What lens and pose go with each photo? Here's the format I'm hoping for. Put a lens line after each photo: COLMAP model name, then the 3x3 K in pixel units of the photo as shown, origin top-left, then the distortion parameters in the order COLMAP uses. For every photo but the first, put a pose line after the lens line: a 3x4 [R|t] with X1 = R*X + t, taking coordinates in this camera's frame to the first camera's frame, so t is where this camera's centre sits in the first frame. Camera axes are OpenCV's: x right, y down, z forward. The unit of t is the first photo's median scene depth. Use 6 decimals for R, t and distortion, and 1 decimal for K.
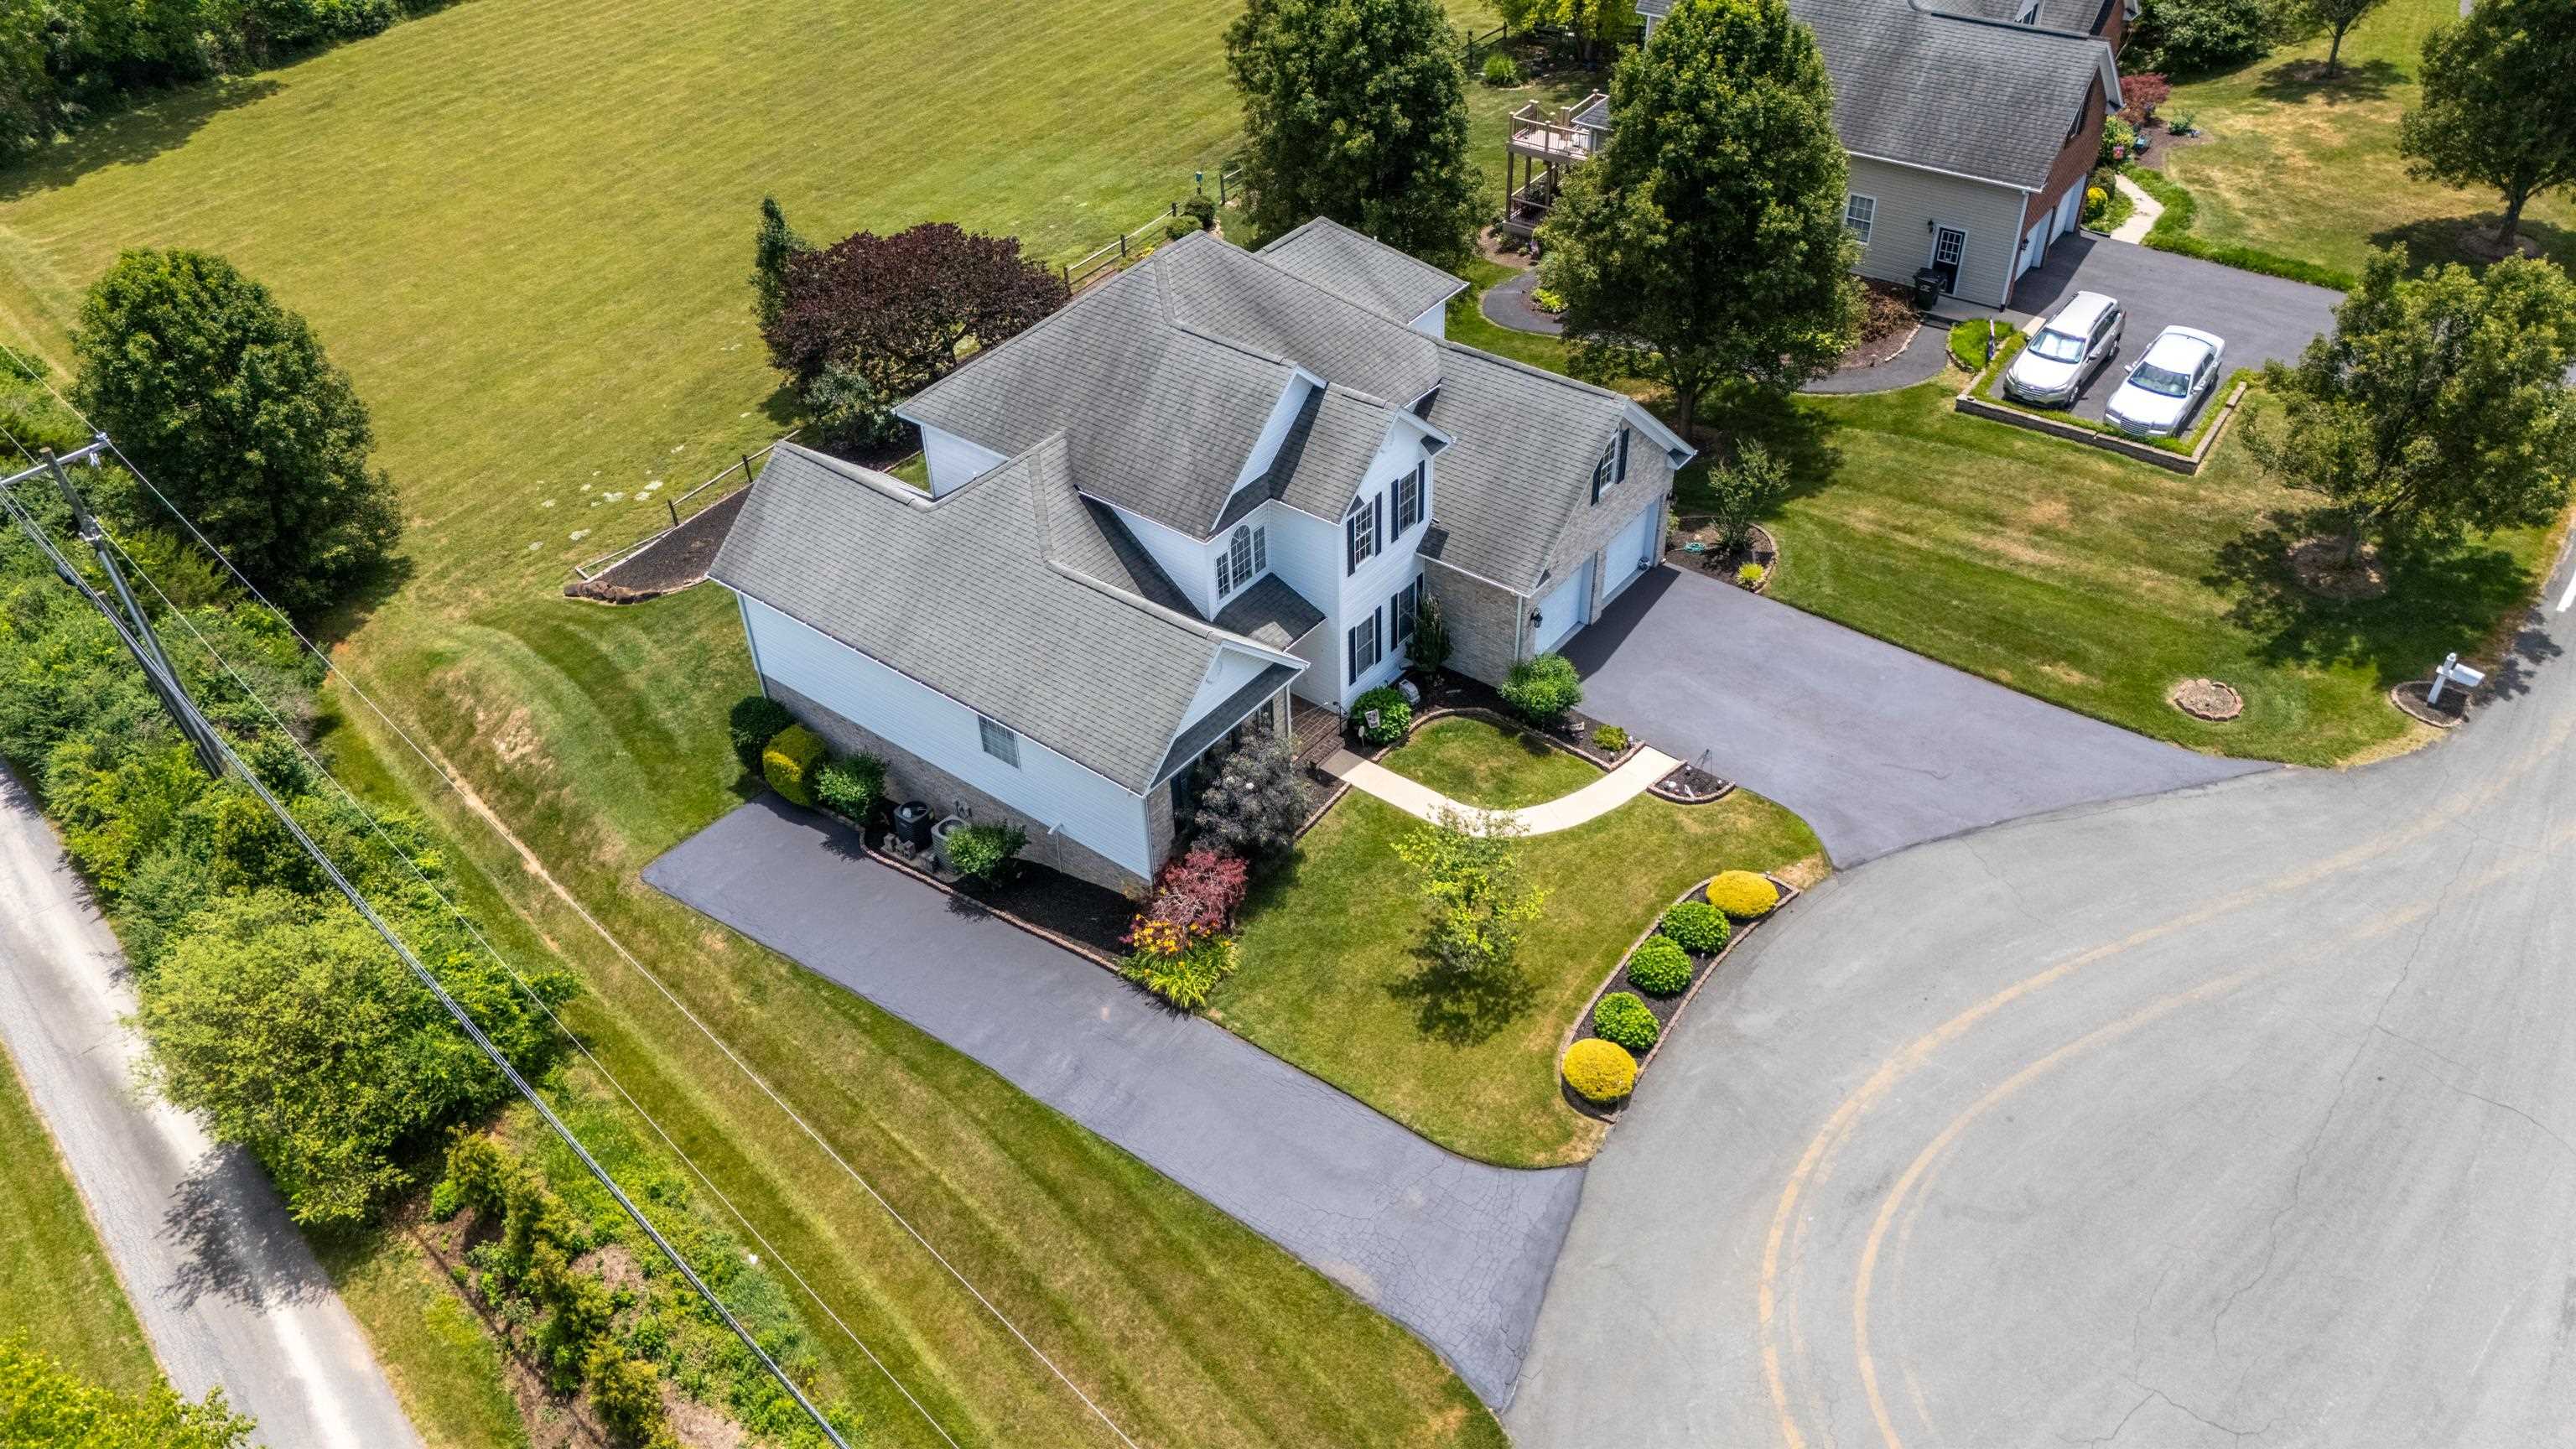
lens RADIAL K [[1919.6, 0, 1290.1], [0, 1919.6, 721.7], [0, 0, 1]] dist [0.064792, -0.069986]
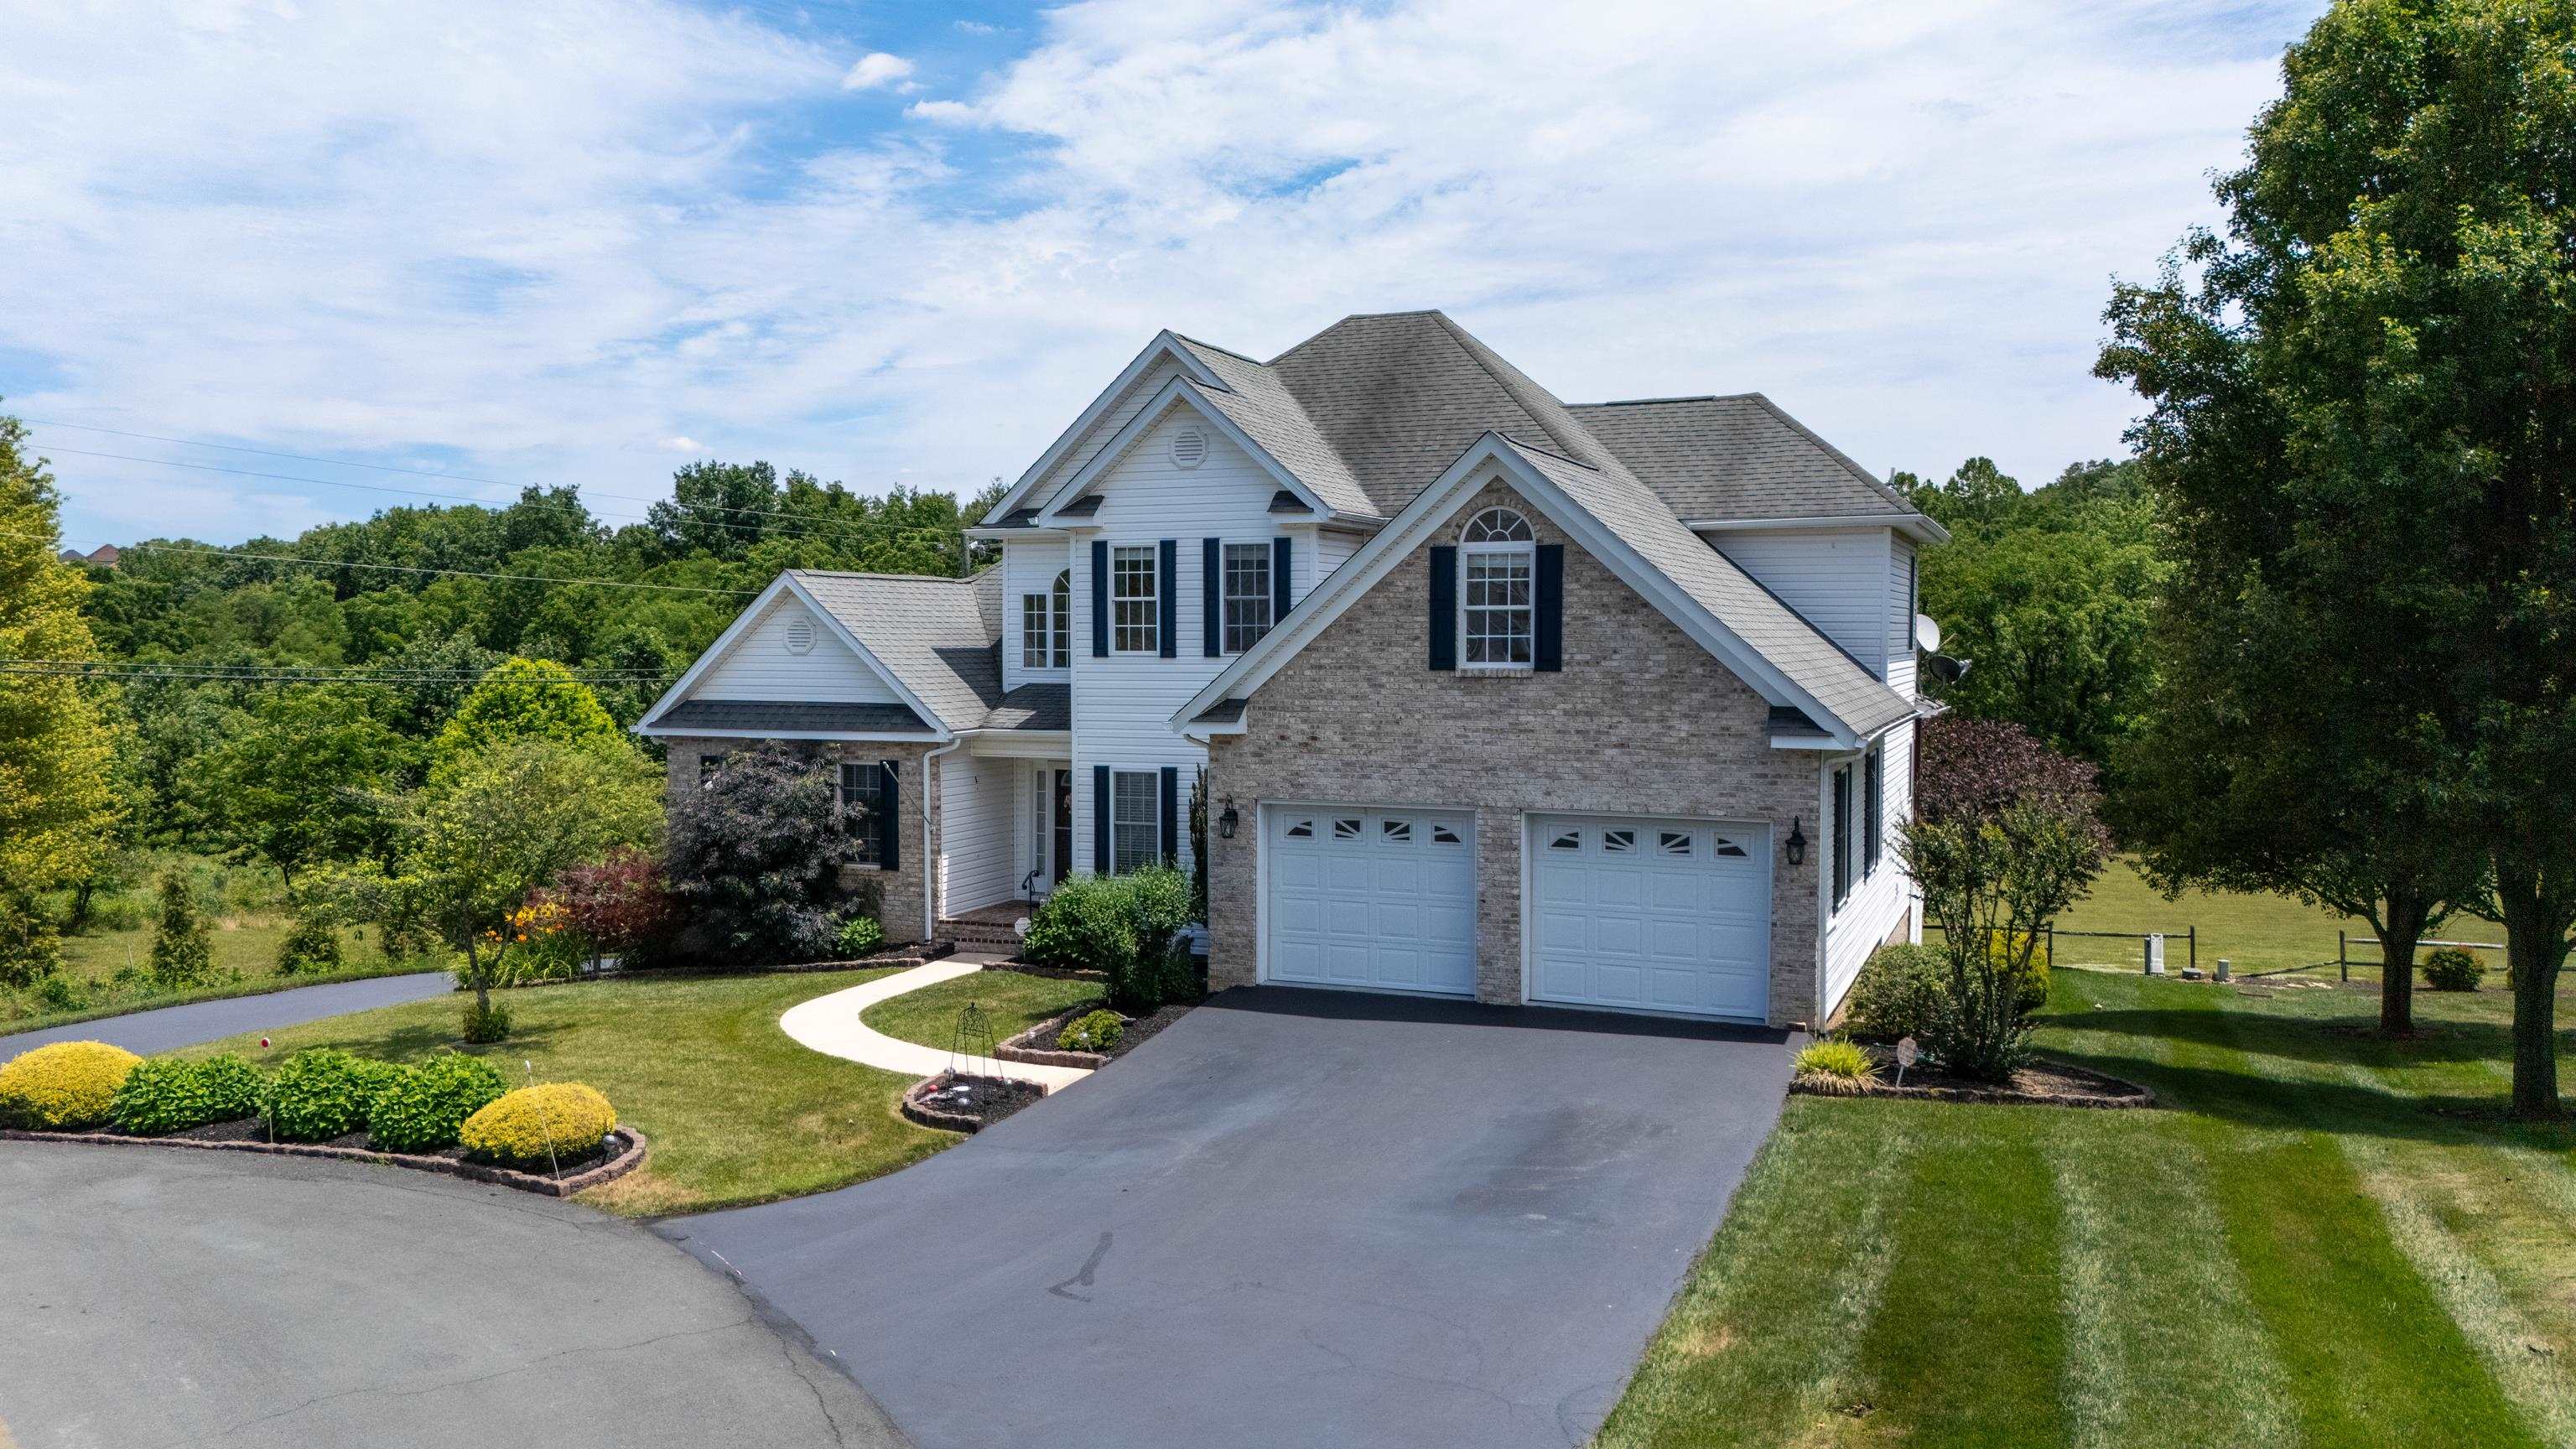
lens RADIAL K [[1901.1, 0, 1288.0], [0, 1901.1, 724.5], [0, 0, 1]] dist [0.068452, -0.068193]
pose [[0.269980, 0.074388, -0.959988, 0.615897], [-0.599283, 0.793346, -0.107063, -0.029949], [0.753638, 0.604209, 0.258767, 0.878957]]
